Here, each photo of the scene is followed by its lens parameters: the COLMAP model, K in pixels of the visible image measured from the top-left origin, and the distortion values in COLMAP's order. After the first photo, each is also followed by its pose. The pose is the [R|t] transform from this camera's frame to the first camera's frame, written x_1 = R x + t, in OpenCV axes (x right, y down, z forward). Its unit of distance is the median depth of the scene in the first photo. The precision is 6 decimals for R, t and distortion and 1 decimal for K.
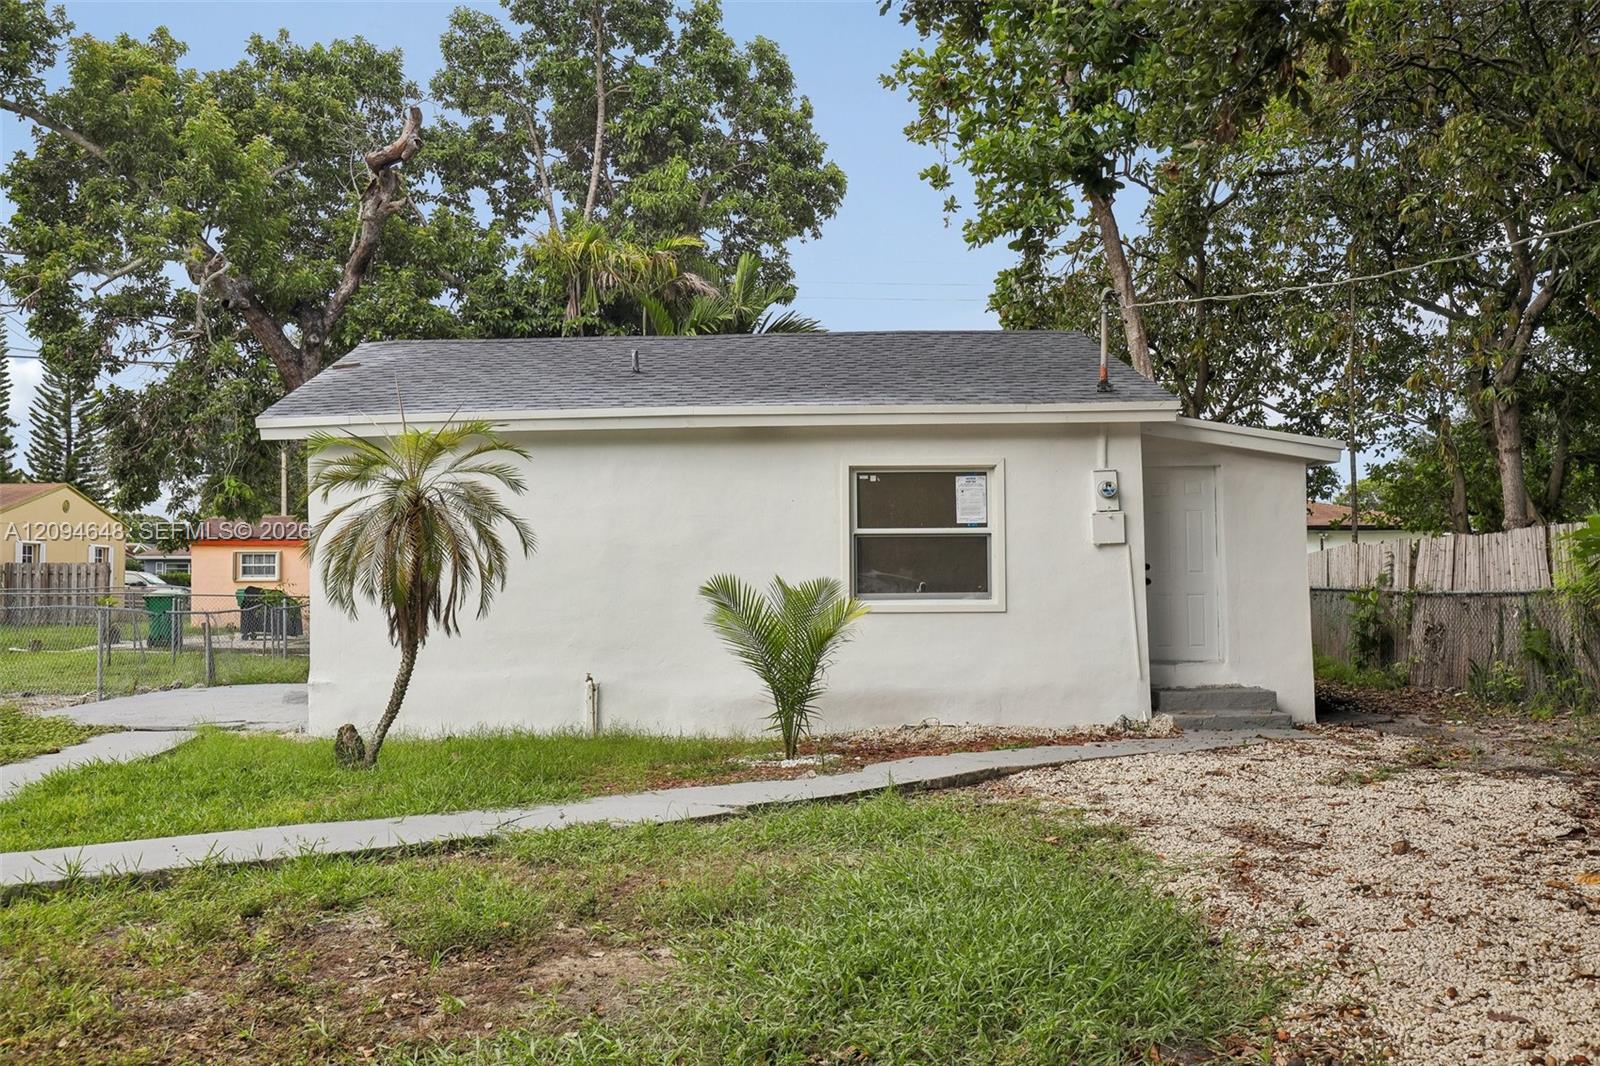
lens RADIAL K [[1356.3, 0, 800.0], [0, 1356.3, 533.0], [0, 0, 1]] dist [0.011744, 0.007781]
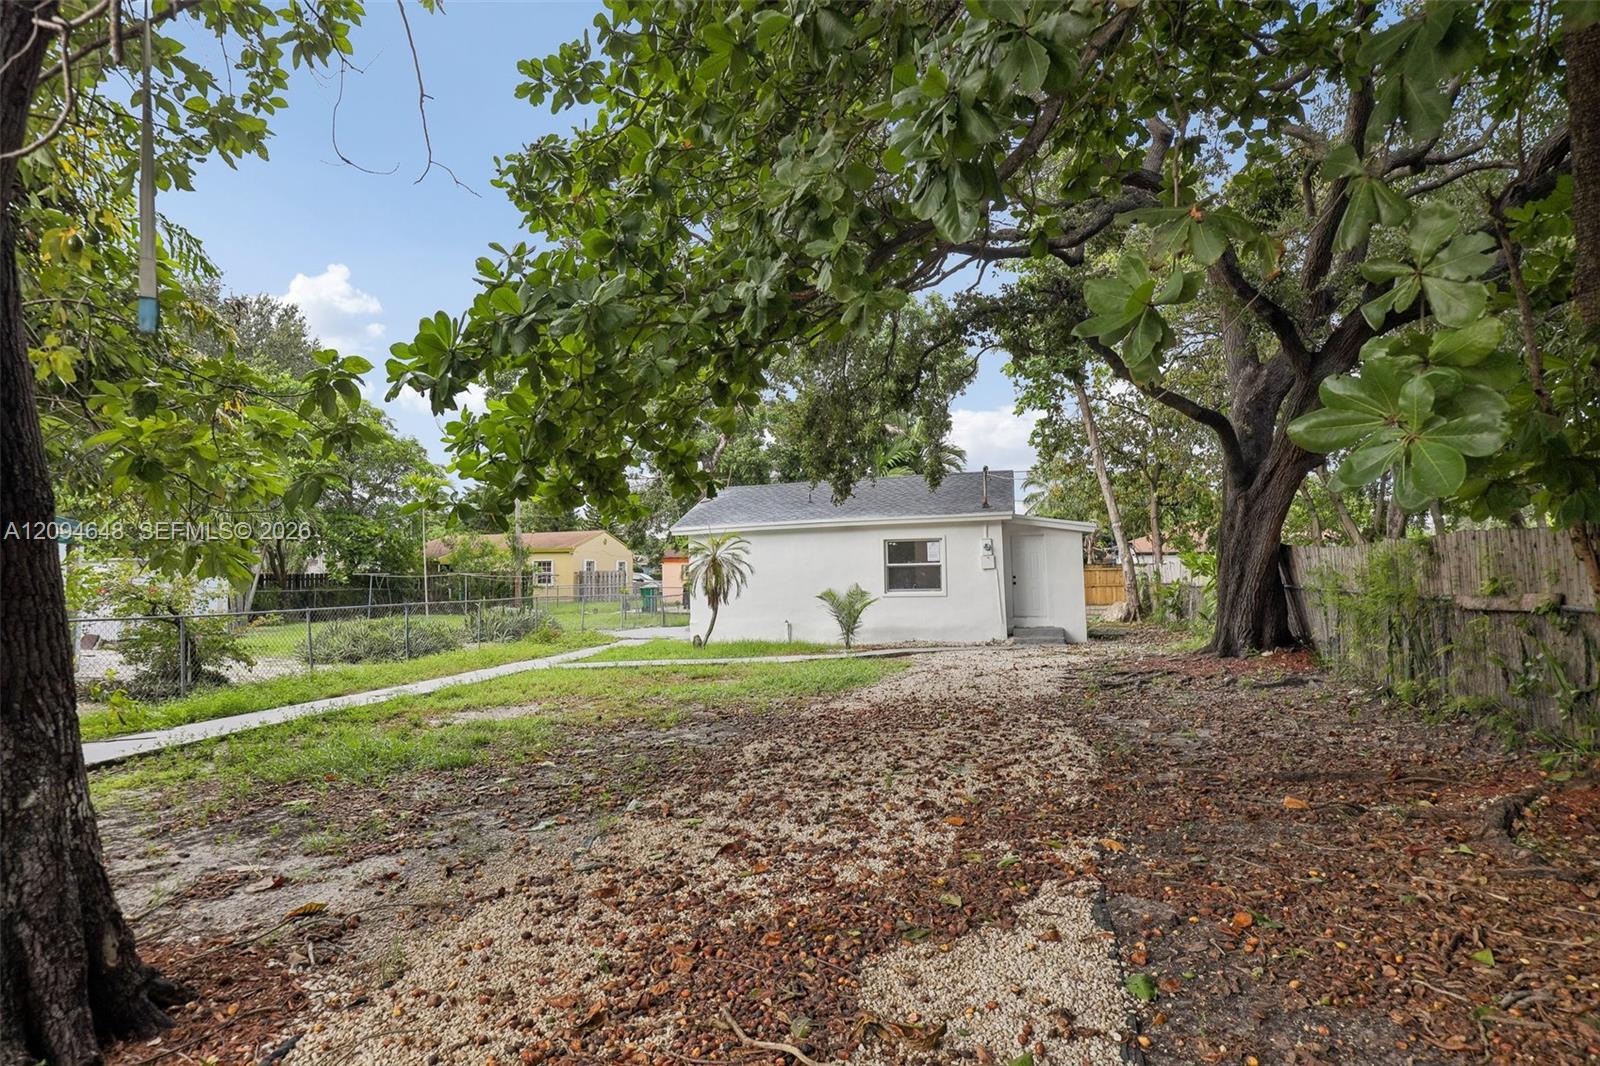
lens RADIAL K [[950.2, 0, 800.0], [0, 950.2, 533.0], [0, 0, 1]] dist [-0.001015, -0.000022]
pose [[0.958373, -0.021007, -0.284747, 0.392372], [0.019674, 0.999778, -0.007540, -0.050684], [0.284842, 0.001624, 0.958573, -0.757404]]
